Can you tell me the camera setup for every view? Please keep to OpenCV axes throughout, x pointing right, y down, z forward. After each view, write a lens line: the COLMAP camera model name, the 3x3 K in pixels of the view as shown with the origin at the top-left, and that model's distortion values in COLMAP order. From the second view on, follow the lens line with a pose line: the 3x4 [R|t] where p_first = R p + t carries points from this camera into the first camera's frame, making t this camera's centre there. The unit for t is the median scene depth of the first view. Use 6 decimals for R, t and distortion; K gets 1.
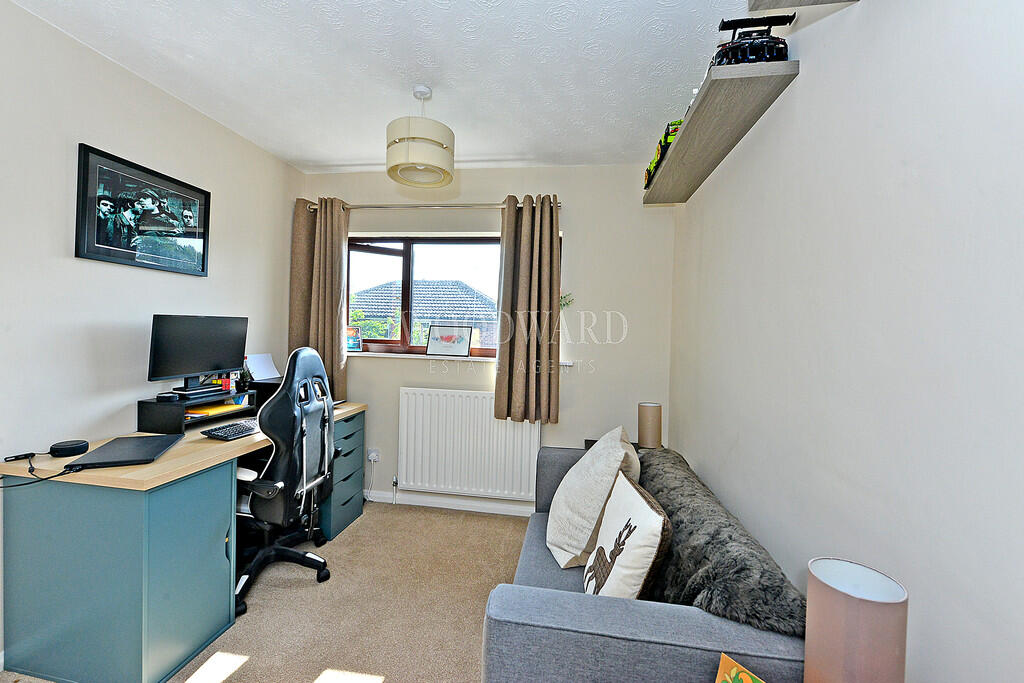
lens RADIAL K [[410.0, 0, 512.0], [0, 410.0, 336.1], [0, 0, 1]] dist [-0.000388, -0.000047]
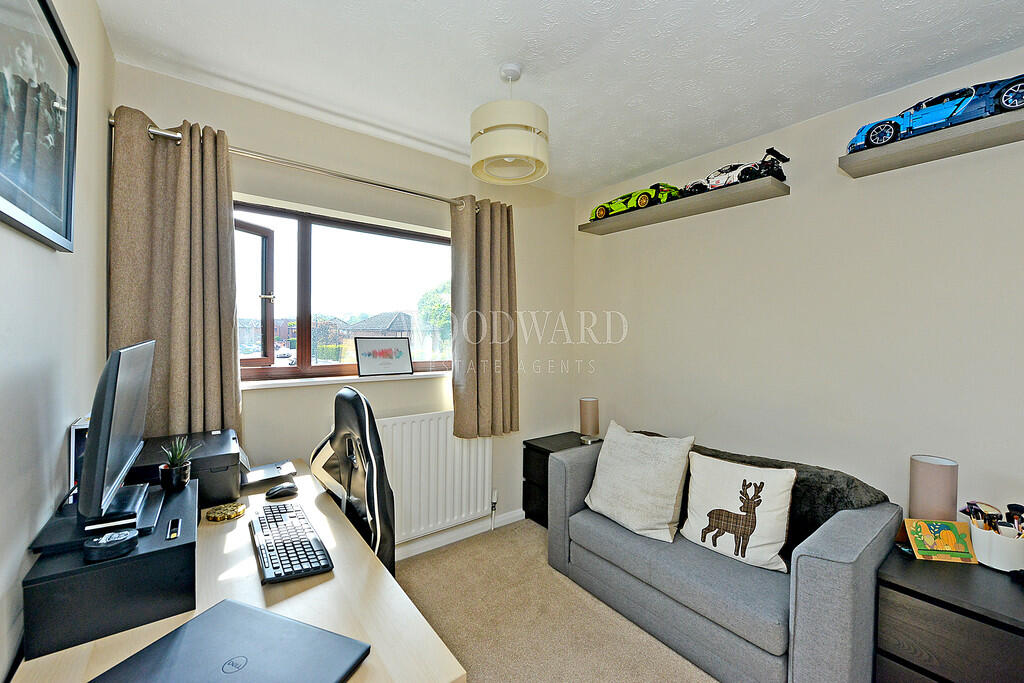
lens RADIAL K [[405.7, 0, 509.7], [0, 405.7, 340.1], [0, 0, 1]] dist [-0.006838, -0.000248]
pose [[0.696304, -0.033475, 0.716966, -0.584560], [0.018463, 0.999417, 0.028731, -0.040311], [-0.717510, -0.006768, 0.696516, 0.290813]]
